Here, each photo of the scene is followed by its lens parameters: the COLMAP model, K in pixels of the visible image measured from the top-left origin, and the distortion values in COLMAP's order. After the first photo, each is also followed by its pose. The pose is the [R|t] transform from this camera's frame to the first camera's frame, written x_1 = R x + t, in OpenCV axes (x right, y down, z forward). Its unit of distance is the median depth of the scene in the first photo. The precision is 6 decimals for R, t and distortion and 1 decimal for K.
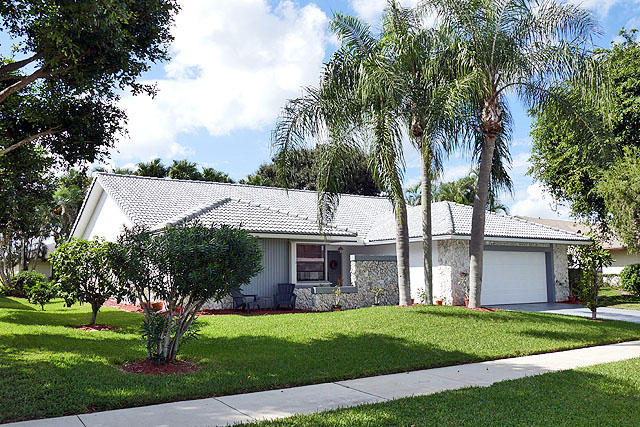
lens RADIAL K [[561.6, 0, 320.0], [0, 561.6, 213.5], [0, 0, 1]] dist [-0.001003, -0.000837]
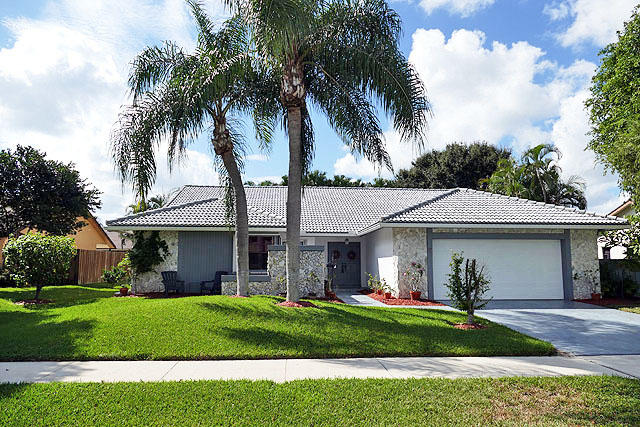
lens RADIAL K [[453.7, 0, 320.0], [0, 453.7, 213.5], [0, 0, 1]] dist [-0.014942, 0.001008]
pose [[0.868526, -0.046398, -0.493467, 0.427089], [0.044234, 0.998892, -0.016065, 0.025200], [0.493666, -0.007875, 0.869616, 0.241562]]
